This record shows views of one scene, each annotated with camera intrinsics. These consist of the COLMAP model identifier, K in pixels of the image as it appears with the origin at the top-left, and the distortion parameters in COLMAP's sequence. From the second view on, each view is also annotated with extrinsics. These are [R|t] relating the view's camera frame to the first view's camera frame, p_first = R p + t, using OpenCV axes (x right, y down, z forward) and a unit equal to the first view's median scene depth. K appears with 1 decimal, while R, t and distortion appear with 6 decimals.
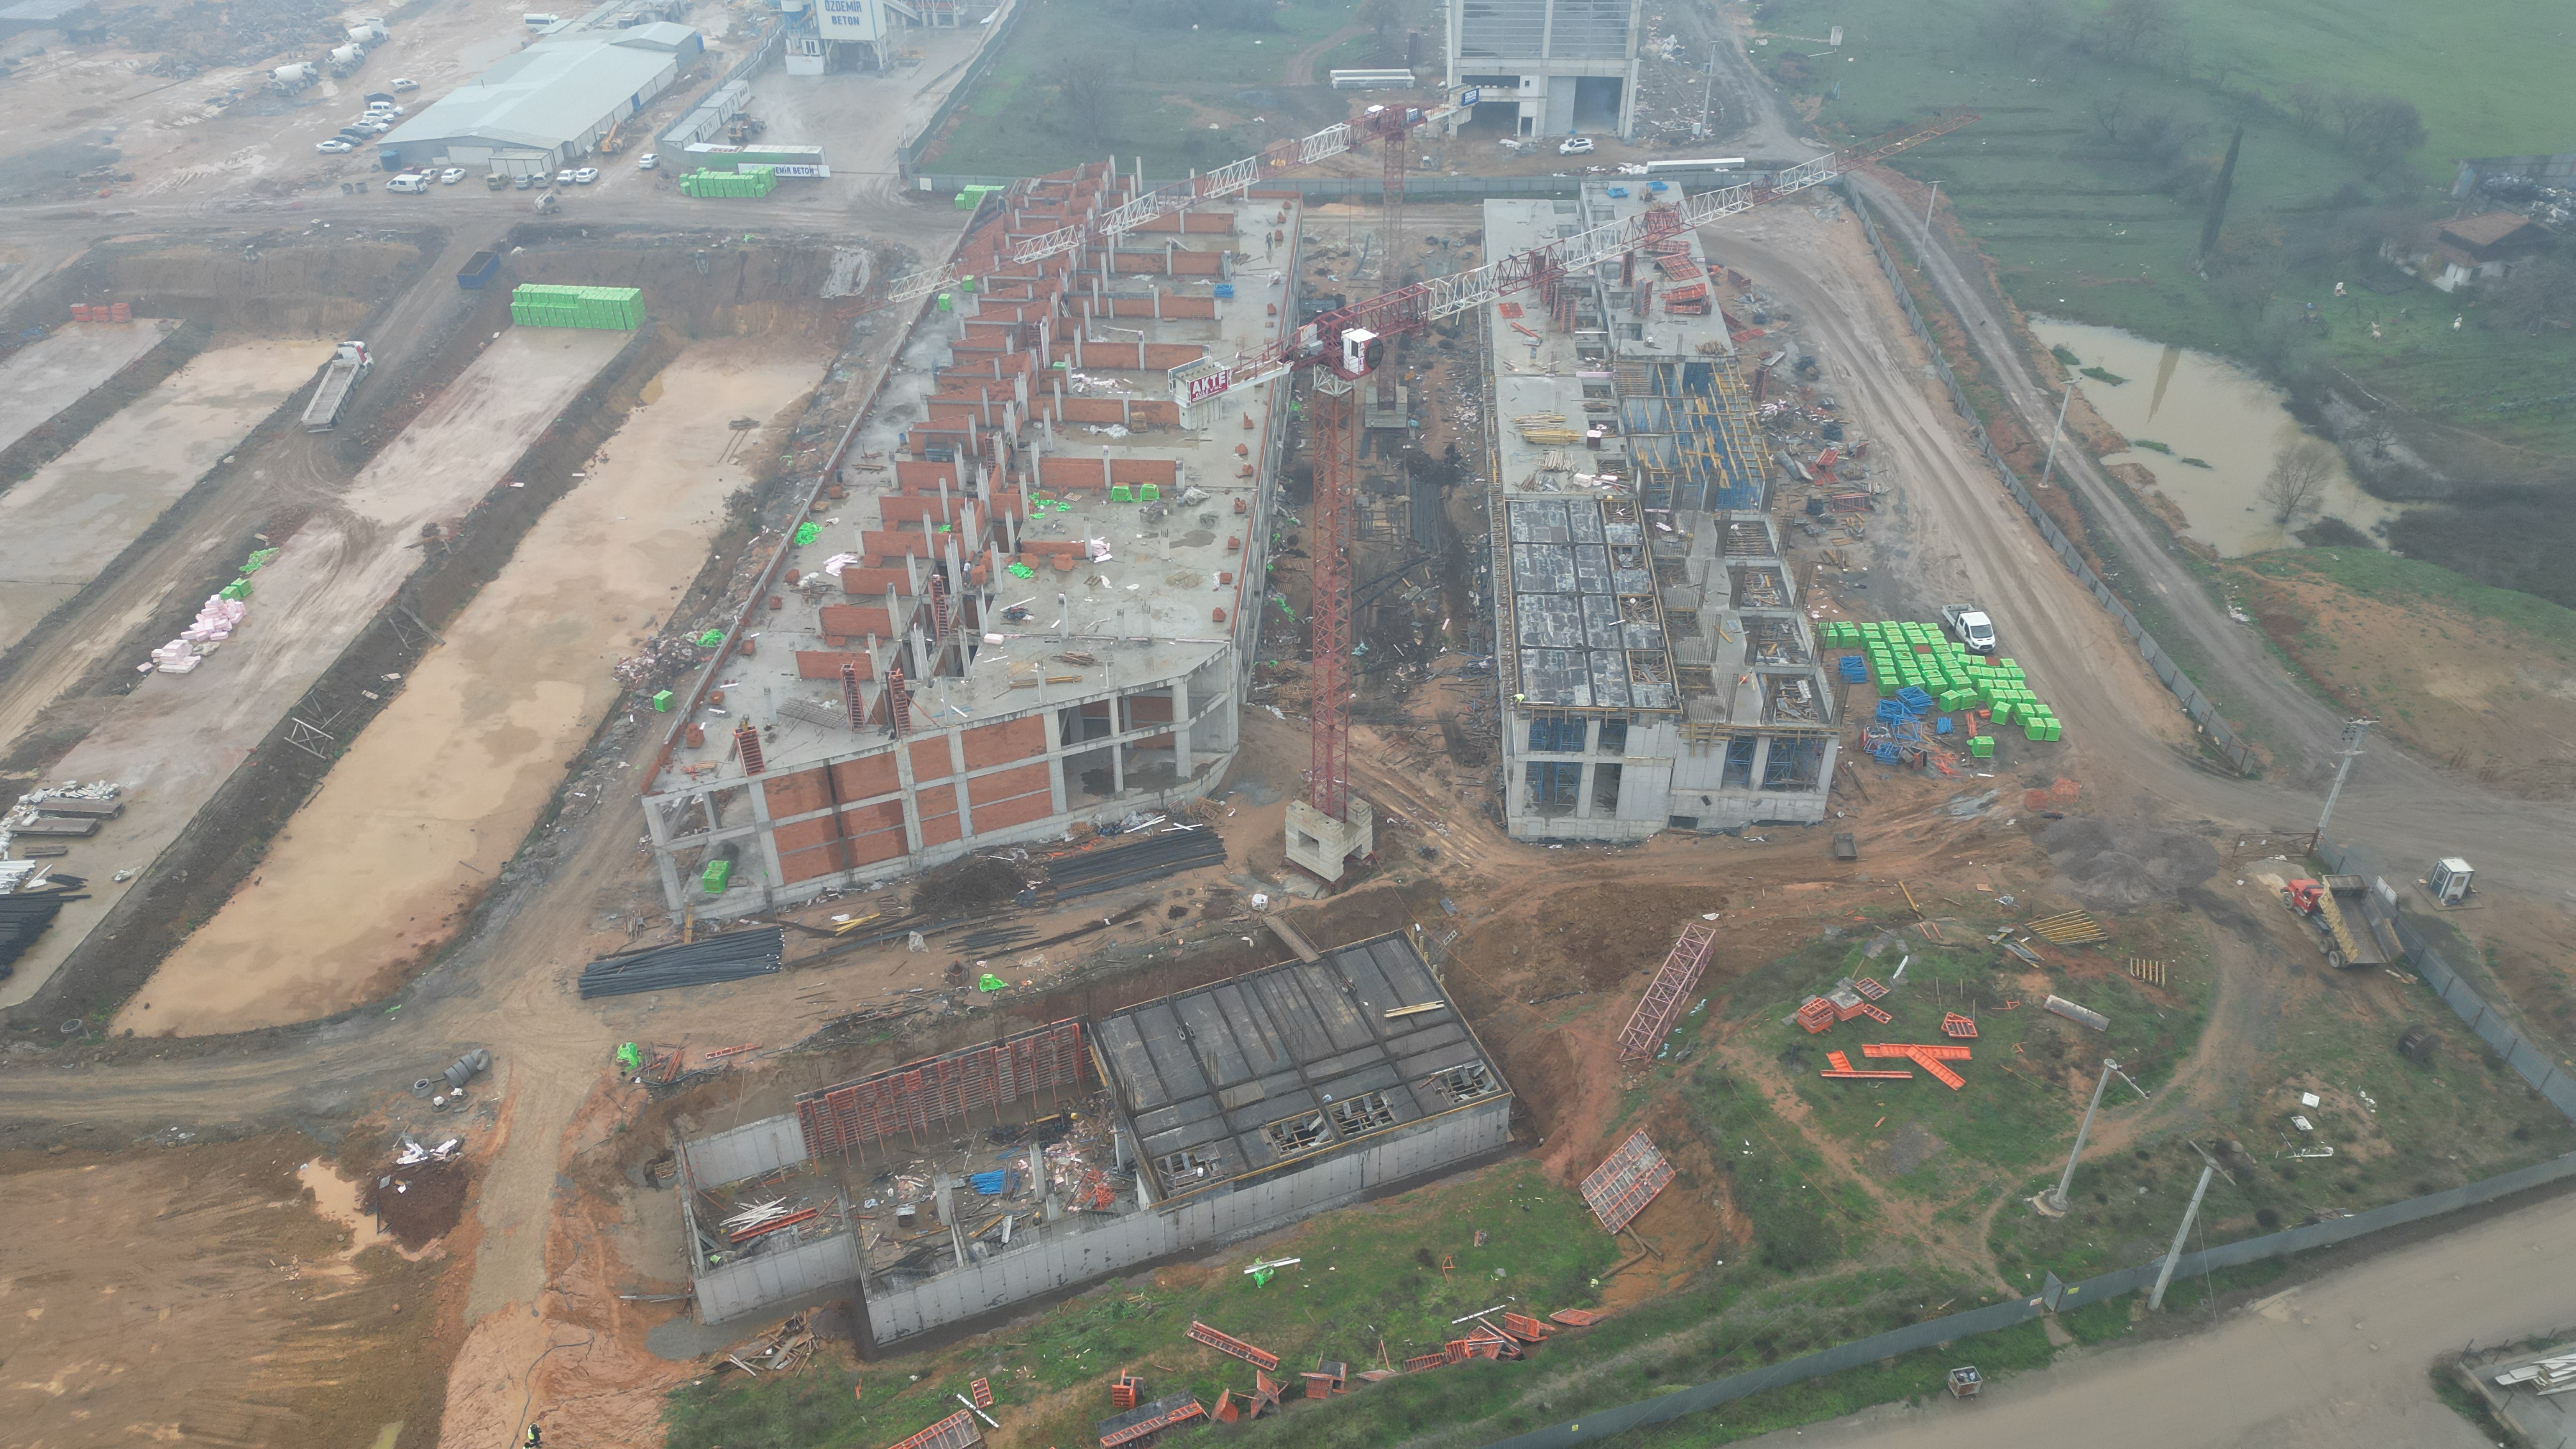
lens RADIAL K [[1786.7, 0, 1287.1], [0, 1786.7, 713.4], [0, 0, 1]] dist [0.086131, -0.084915]
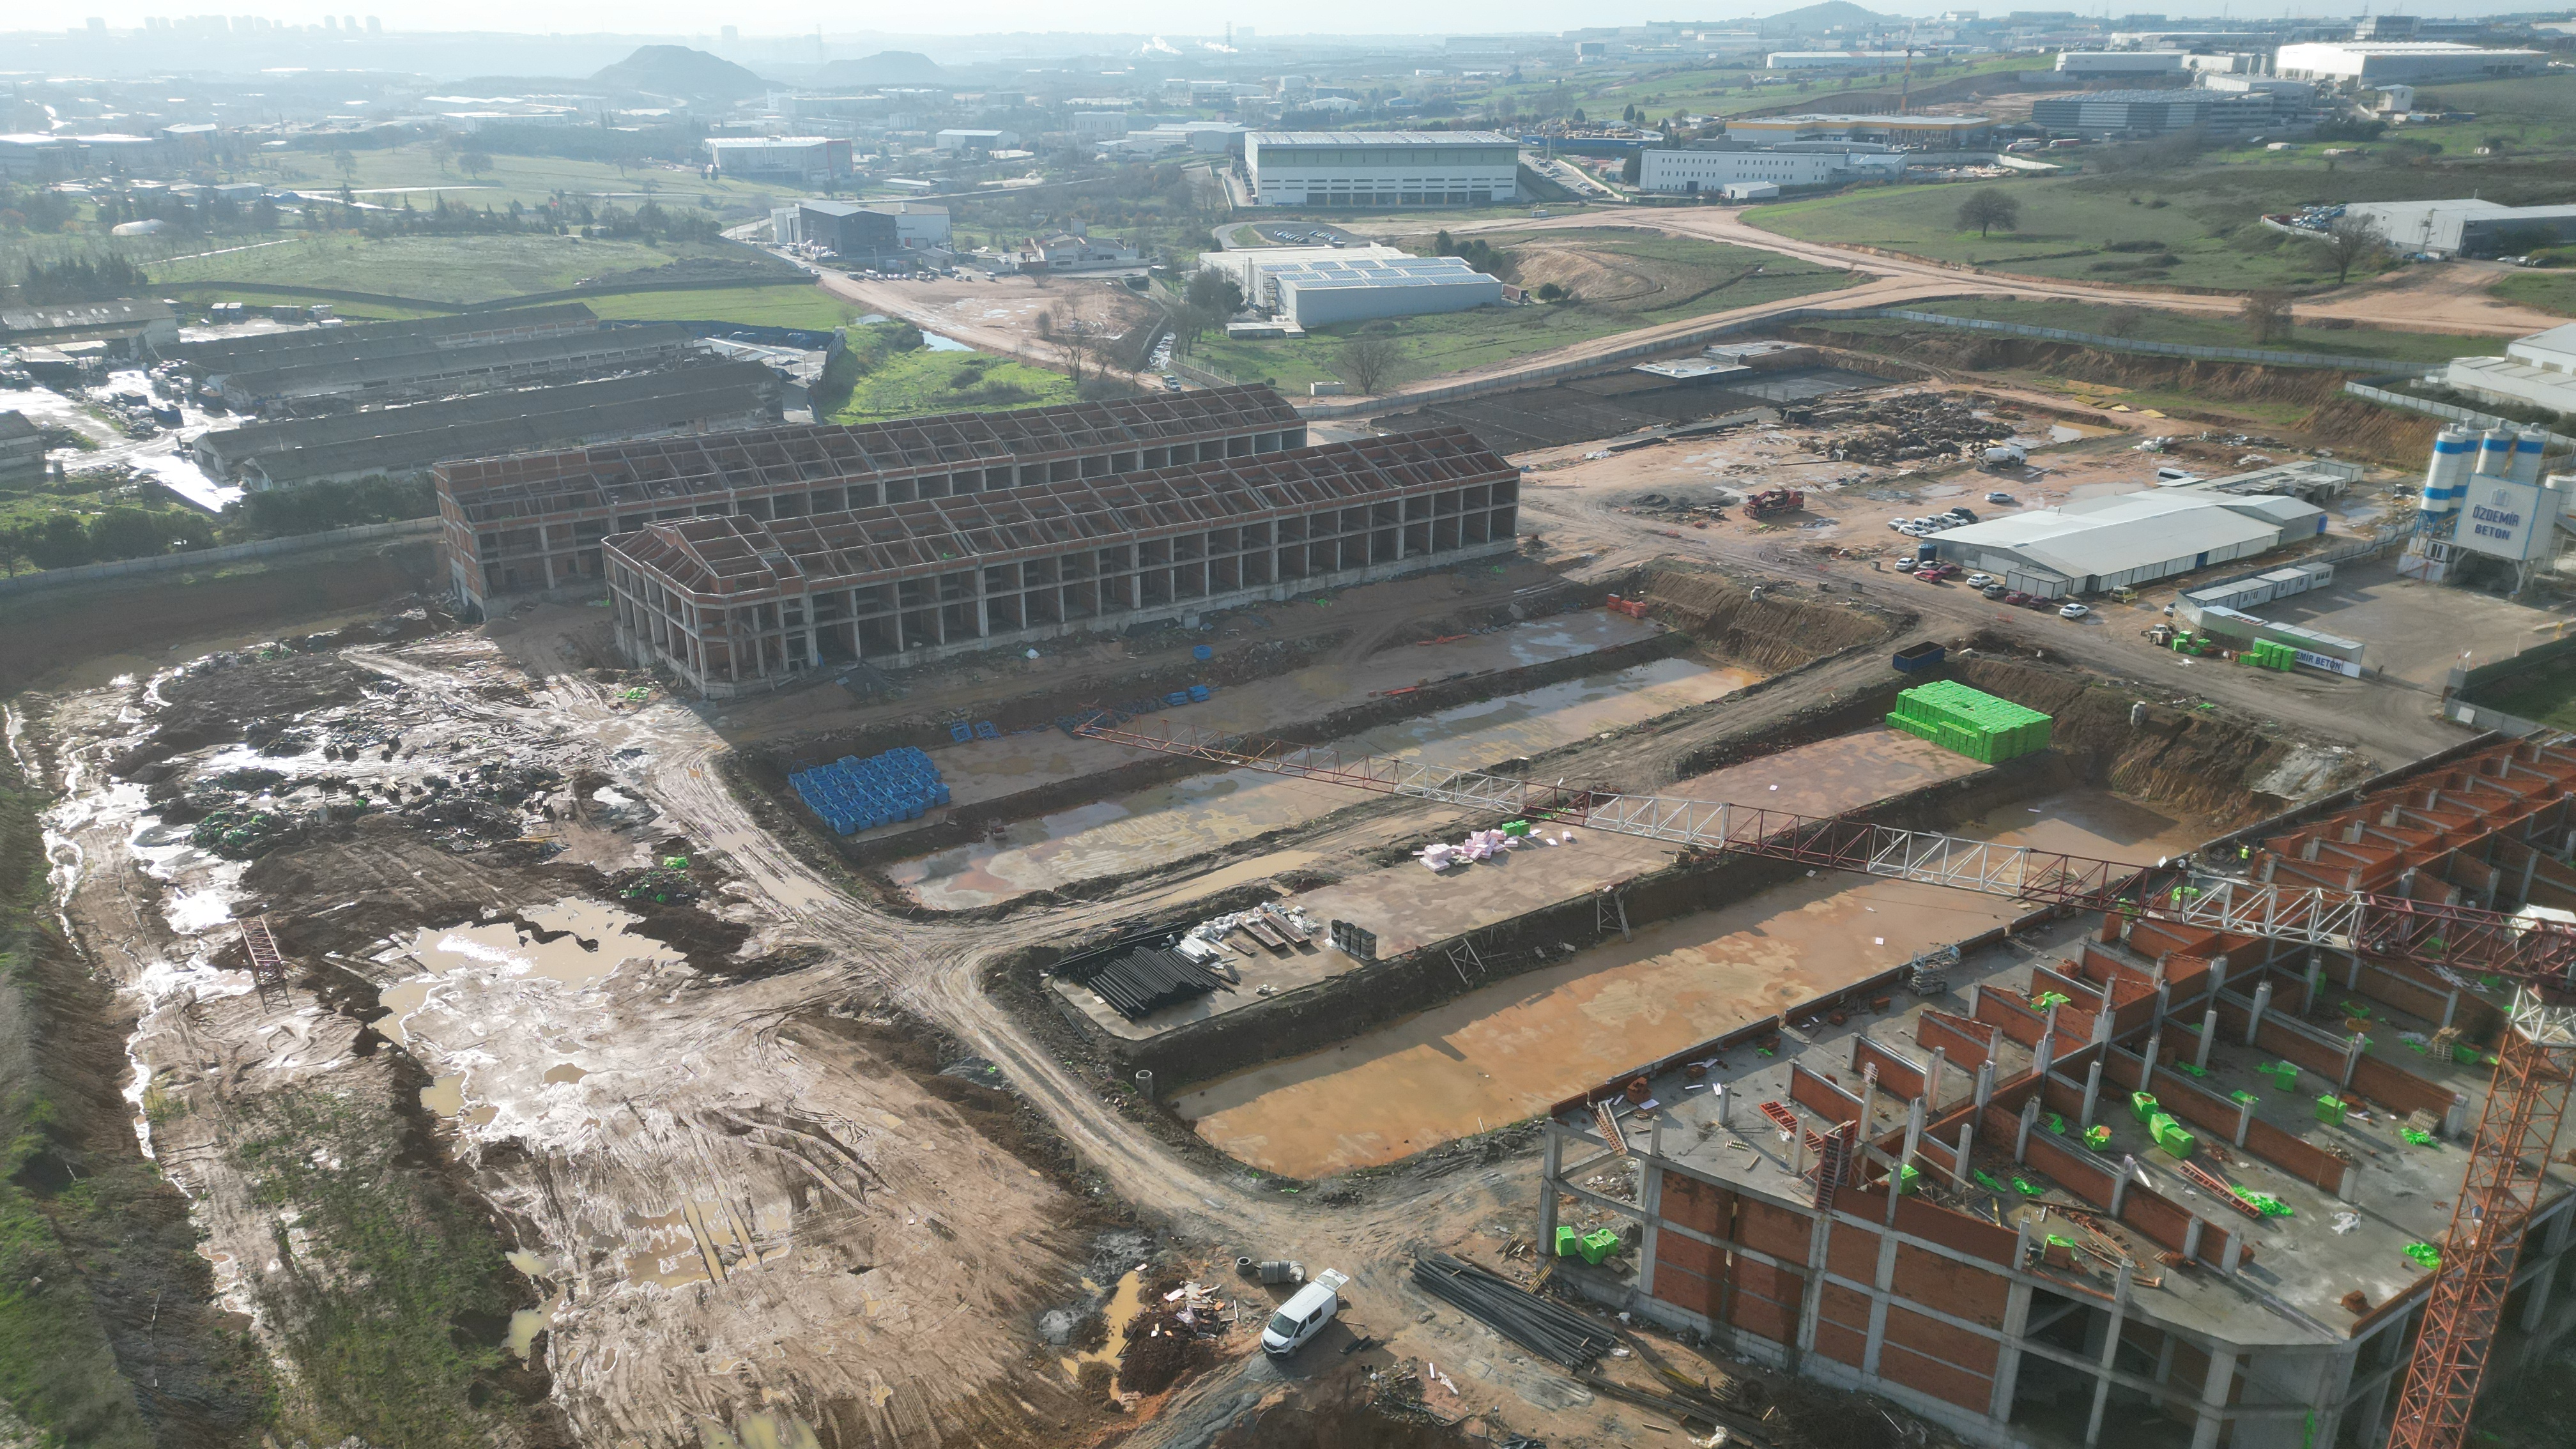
lens RADIAL K [[1786.7, 0, 1284.8], [0, 1786.7, 714.0], [0, 0, 1]] dist [0.086131, -0.084915]
pose [[0.597185, 0.295182, -0.745813, 0.180346], [-0.466301, 0.884317, -0.023376, -0.049562], [0.652635, 0.361734, 0.665745, 0.197953]]
